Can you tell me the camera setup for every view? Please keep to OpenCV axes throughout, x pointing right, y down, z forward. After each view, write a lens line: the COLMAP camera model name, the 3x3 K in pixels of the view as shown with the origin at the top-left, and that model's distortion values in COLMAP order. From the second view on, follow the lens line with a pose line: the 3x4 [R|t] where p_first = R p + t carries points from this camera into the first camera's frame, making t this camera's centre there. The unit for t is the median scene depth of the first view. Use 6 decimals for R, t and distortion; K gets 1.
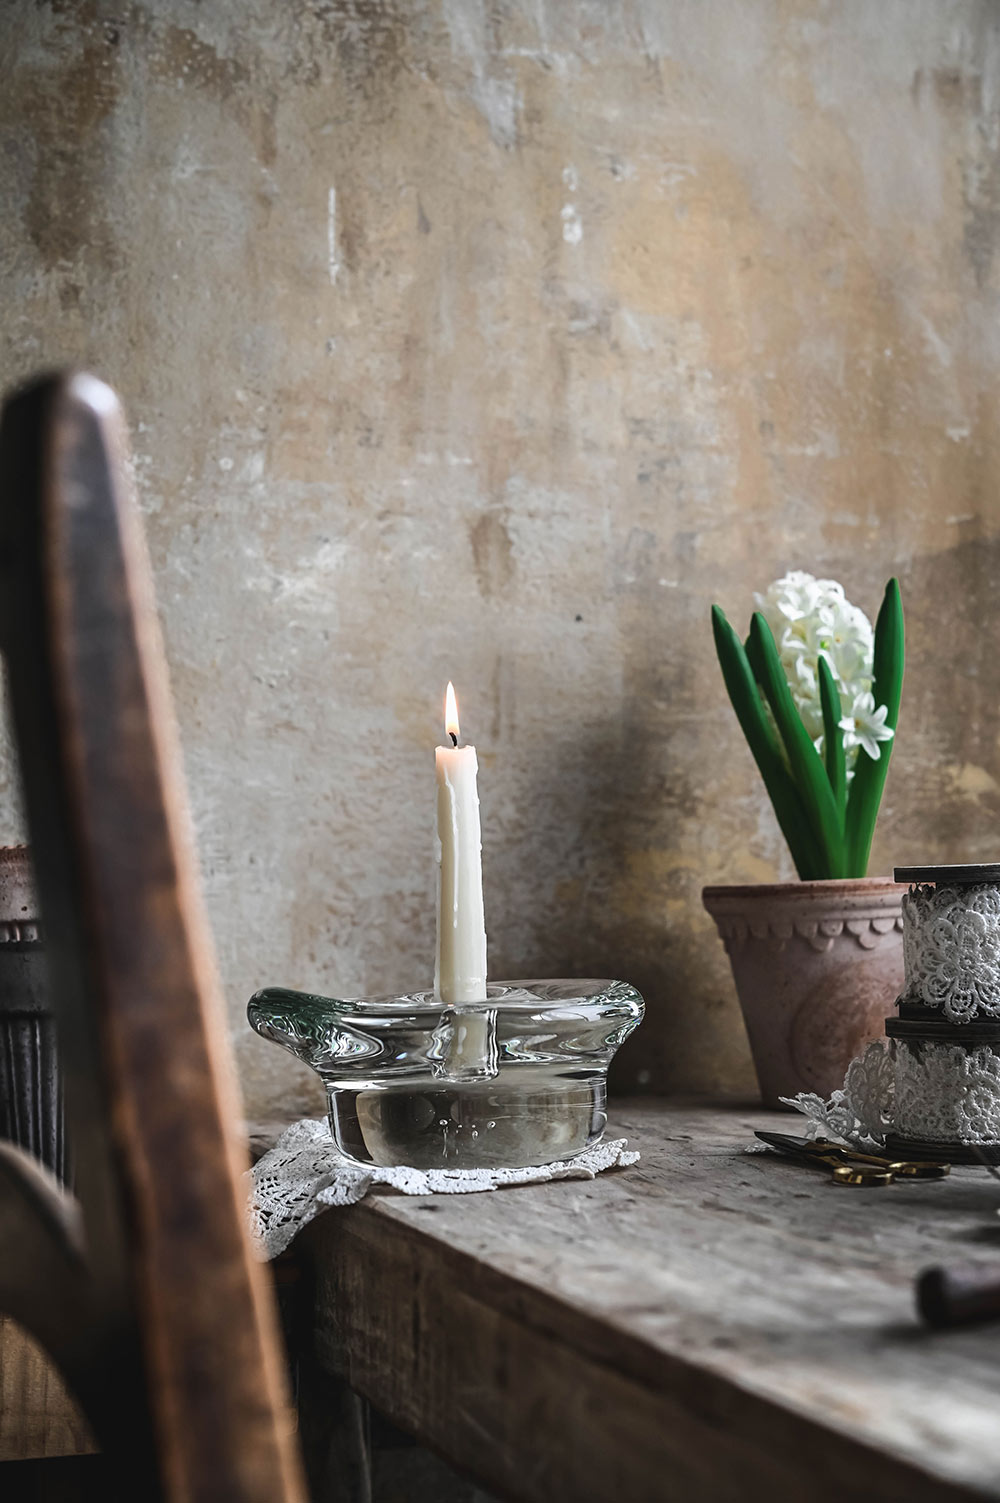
lens RADIAL K [[2560.2, 0, 500.0], [0, 2560.2, 751.5], [0, 0, 1]] dist [-0.009921, 0.453242]
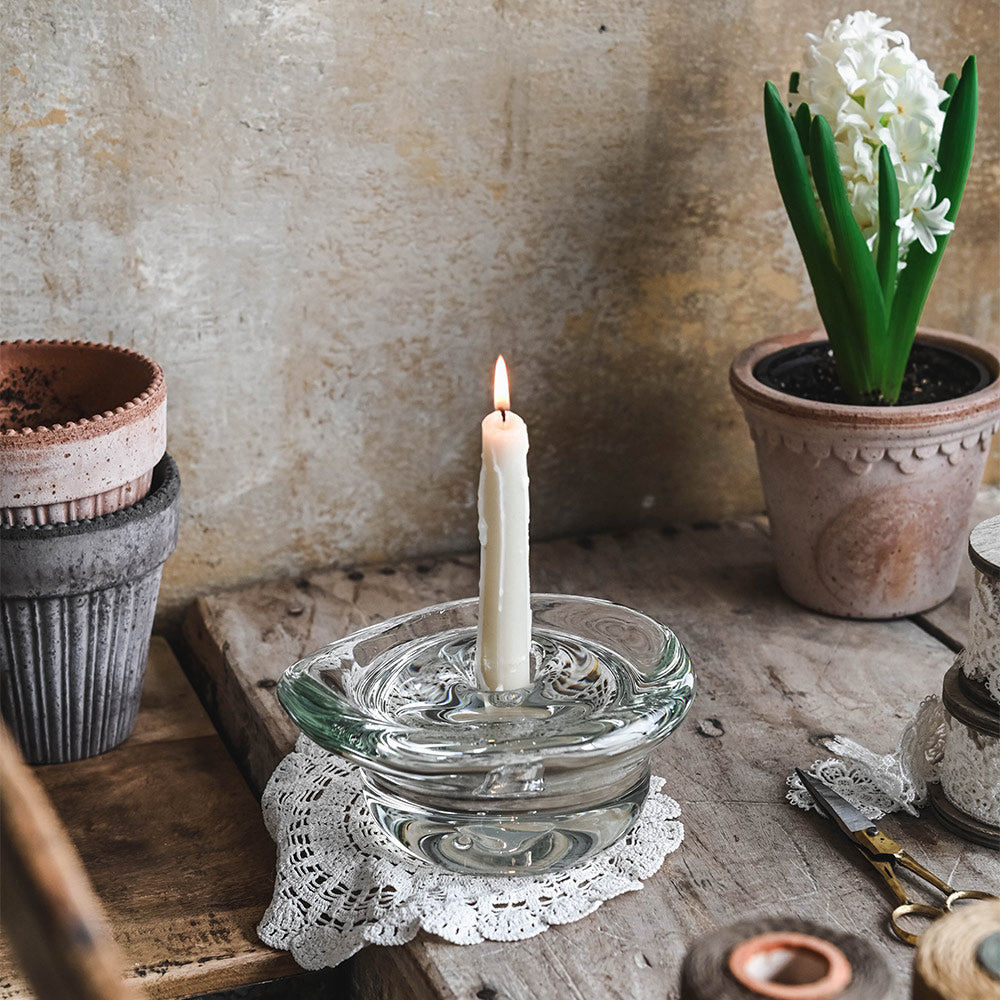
lens RADIAL K [[2559.3, 0, 498.5], [0, 2559.3, 547.1], [0, 0, 1]] dist [-0.014208, 0.561574]
pose [[0.998473, 0.005911, 0.054920, -0.054036], [-0.028681, 0.905206, 0.424005, -0.270557], [-0.047207, -0.424933, 0.903993, 0.130432]]
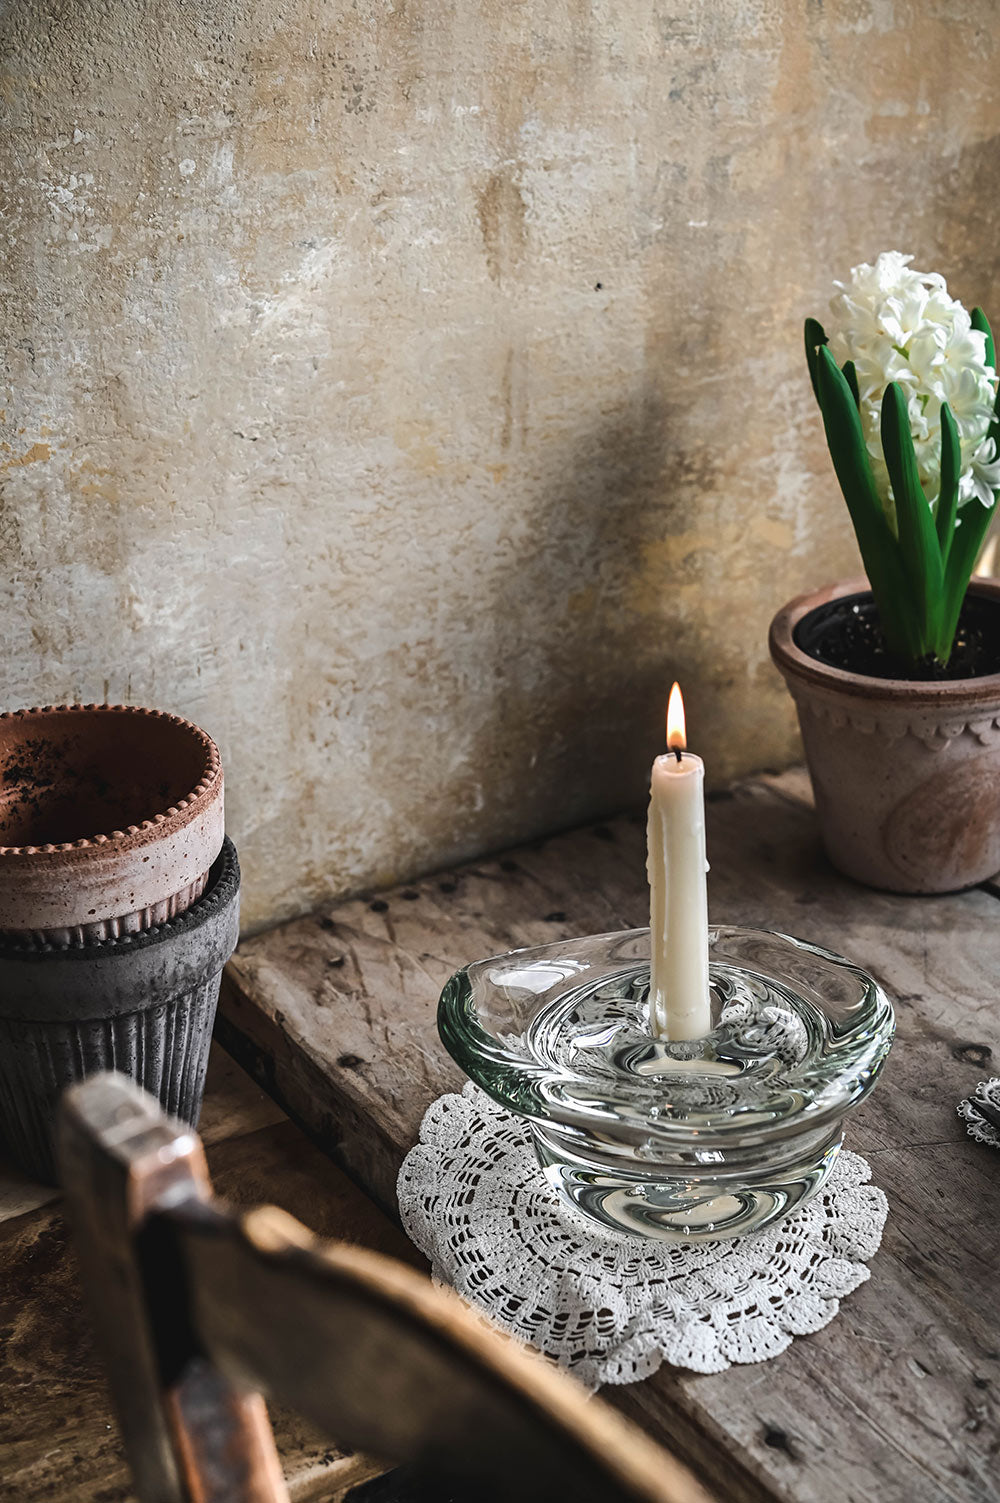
lens RADIAL K [[2560.2, 0, 500.0], [0, 2560.2, 751.5], [0, 0, 1]] dist [-0.009921, 0.453242]
pose [[0.967183, -0.109195, 0.229422, -0.205388], [-0.011681, 0.882877, 0.469458, -0.308545], [-0.253814, -0.456732, 0.852628, 0.261110]]
